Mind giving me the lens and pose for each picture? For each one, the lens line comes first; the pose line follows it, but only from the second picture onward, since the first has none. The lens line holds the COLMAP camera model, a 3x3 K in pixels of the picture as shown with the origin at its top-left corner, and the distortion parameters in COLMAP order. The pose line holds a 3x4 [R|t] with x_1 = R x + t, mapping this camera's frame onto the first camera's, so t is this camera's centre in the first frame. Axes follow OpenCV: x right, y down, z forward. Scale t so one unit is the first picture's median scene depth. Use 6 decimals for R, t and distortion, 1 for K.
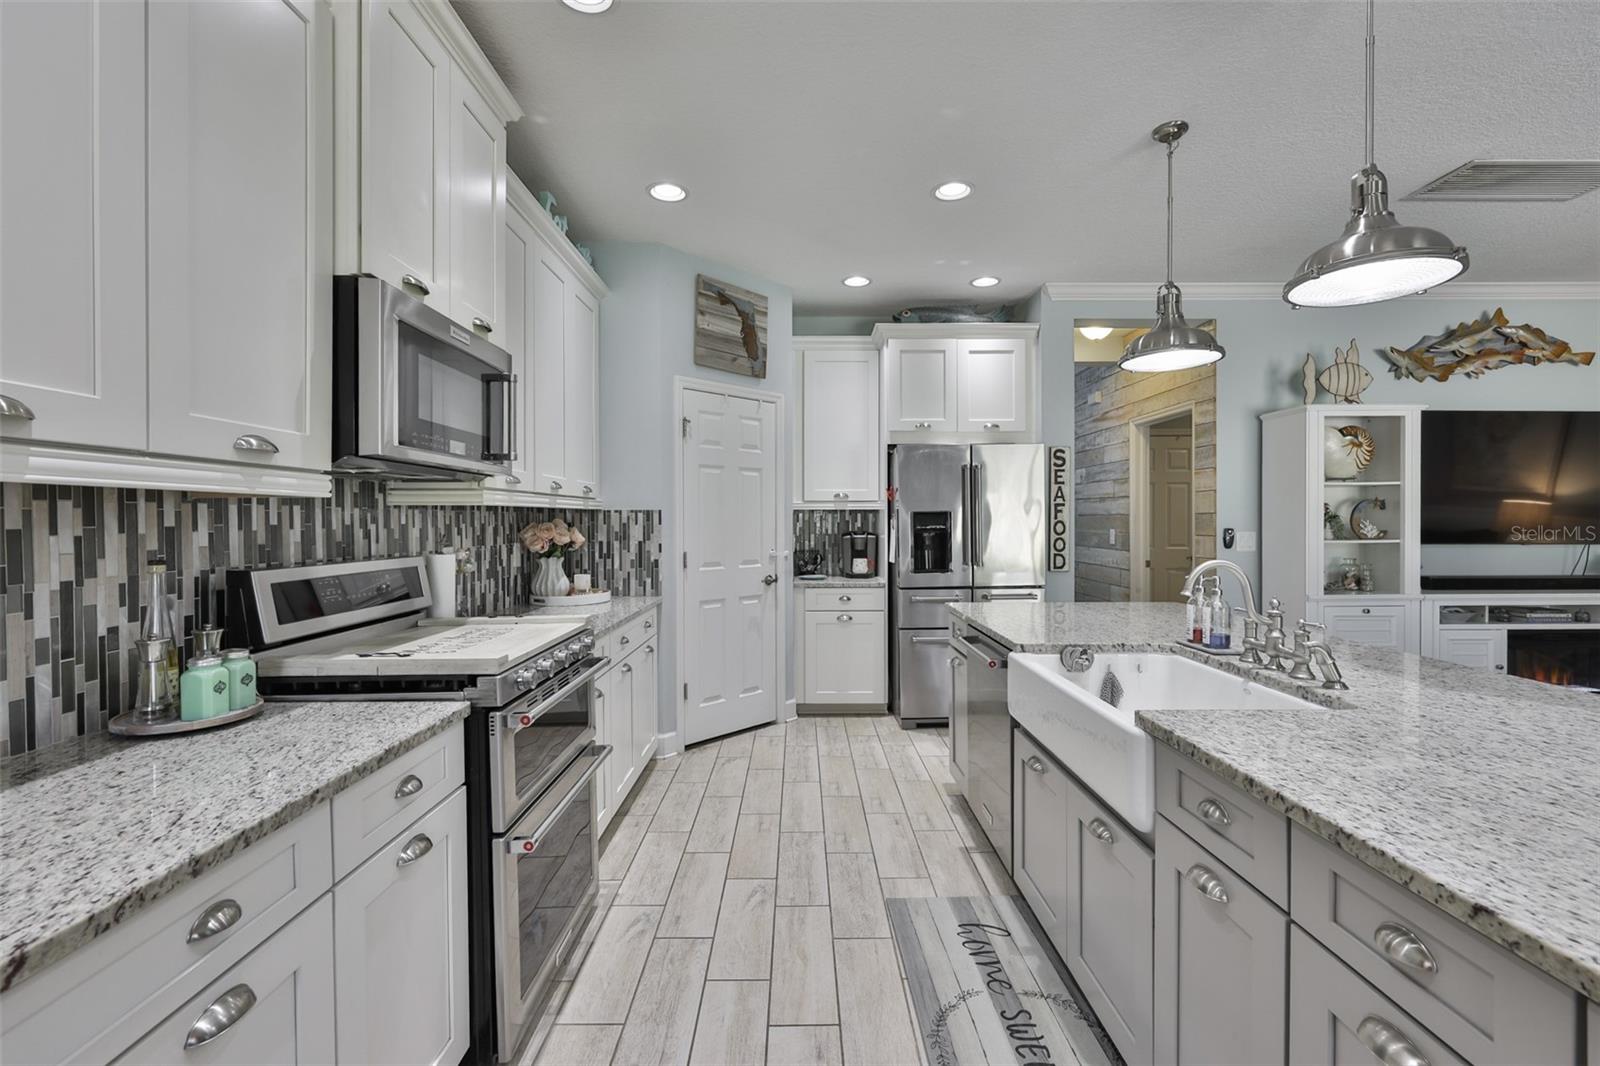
lens RADIAL K [[701.0, 0, 795.1], [0, 701.0, 522.7], [0, 0, 1]] dist [-0.003121, 0.000216]
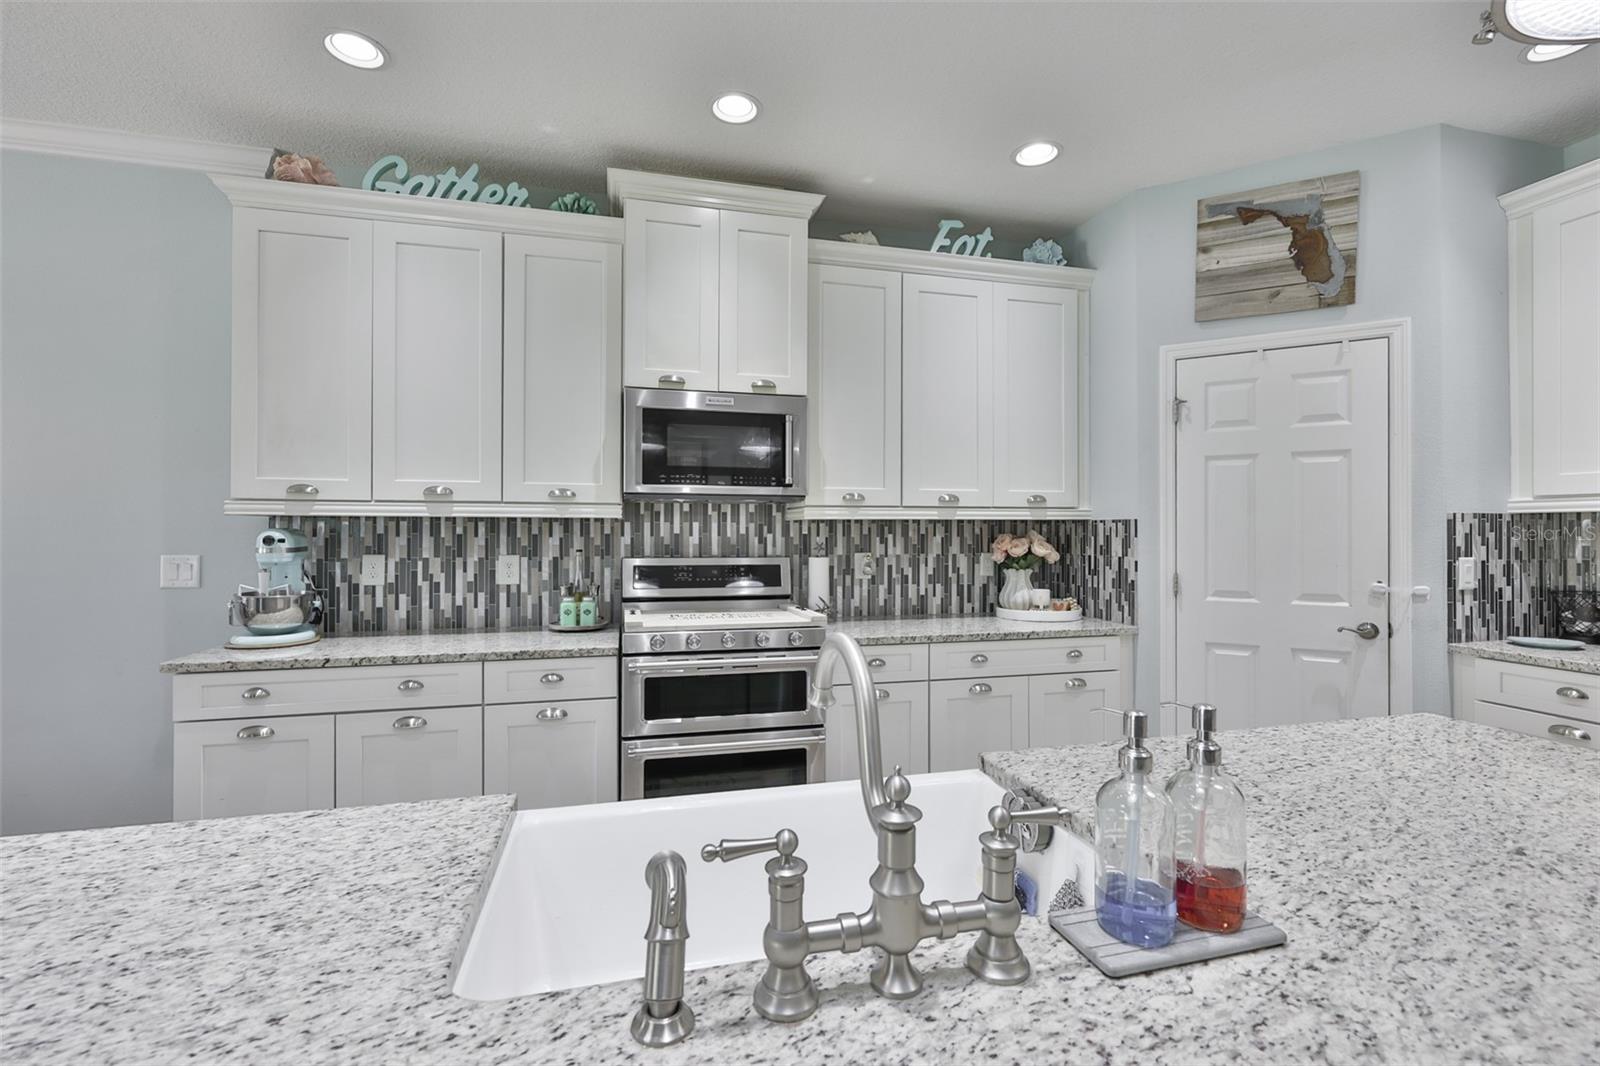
lens RADIAL K [[701.0, 0, 806.6], [0, 701.0, 528.7], [0, 0, 1]] dist [-0.003121, 0.000216]
pose [[0.248134, 0.000593, -0.968726, 0.495312], [-0.005184, 0.999986, -0.000716, -0.004722], [0.968712, 0.005199, 0.248134, 0.431346]]
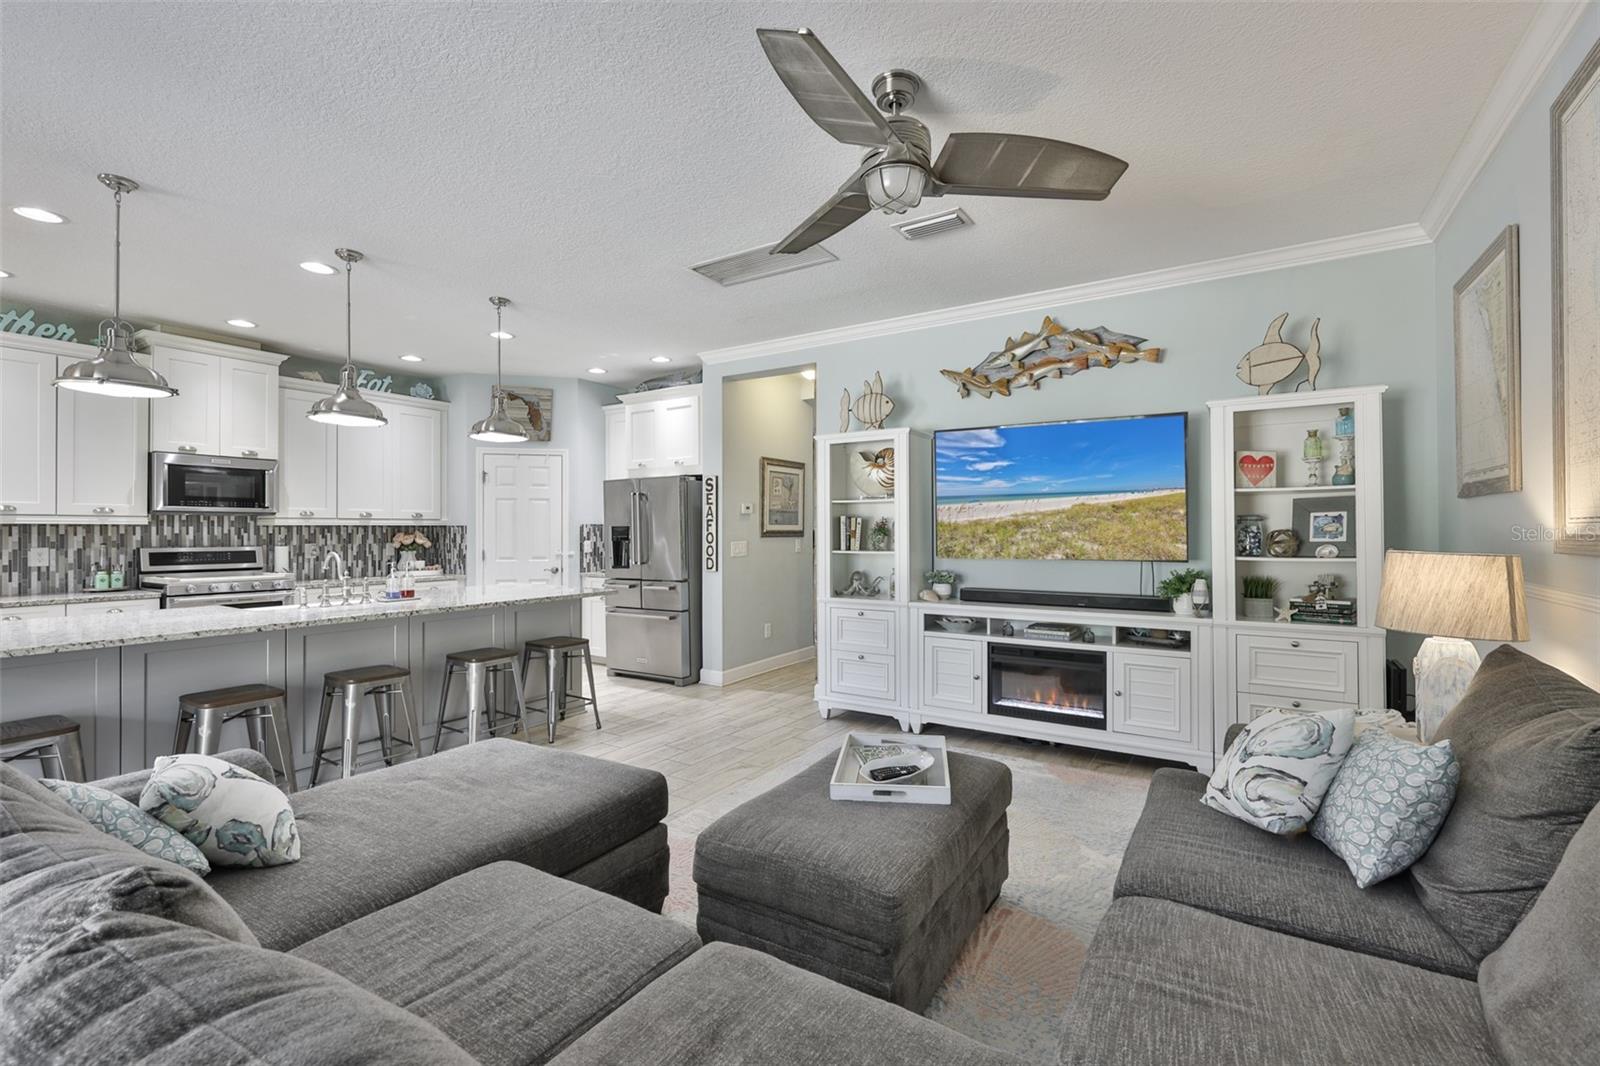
lens RADIAL K [[701.0, 0, 807.4], [0, 701.0, 529.2], [0, 0, 1]] dist [-0.003121, 0.000216]
pose [[0.838417, 0.001876, -0.545025, 1.471001], [-0.003629, 0.999991, -0.002141, -0.008622], [0.545017, 0.003773, 0.838417, 0.000416]]
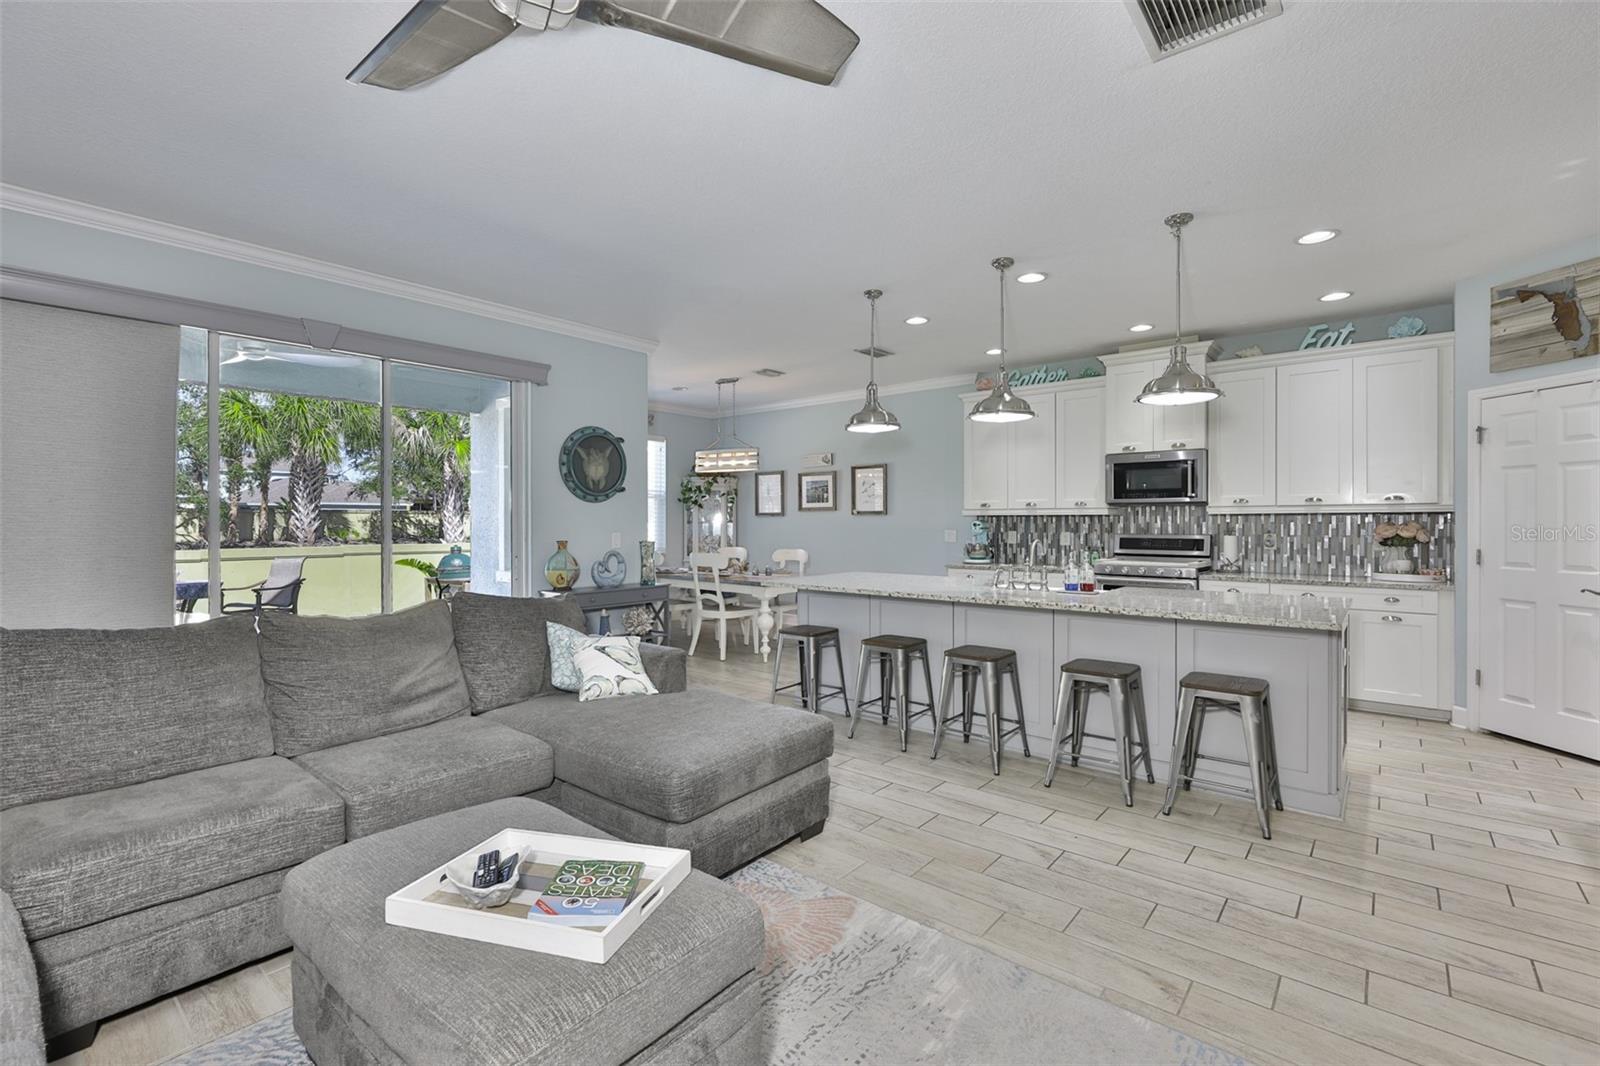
lens RADIAL K [[701.0, 0, 794.9], [0, 701.0, 527.7], [0, 0, 1]] dist [-0.003121, 0.000216]
pose [[-0.648862, 0.011697, -0.760816, 1.401786], [0.000956, 0.999894, 0.014558, -0.009594], [0.760905, 0.008718, -0.648804, 0.920489]]
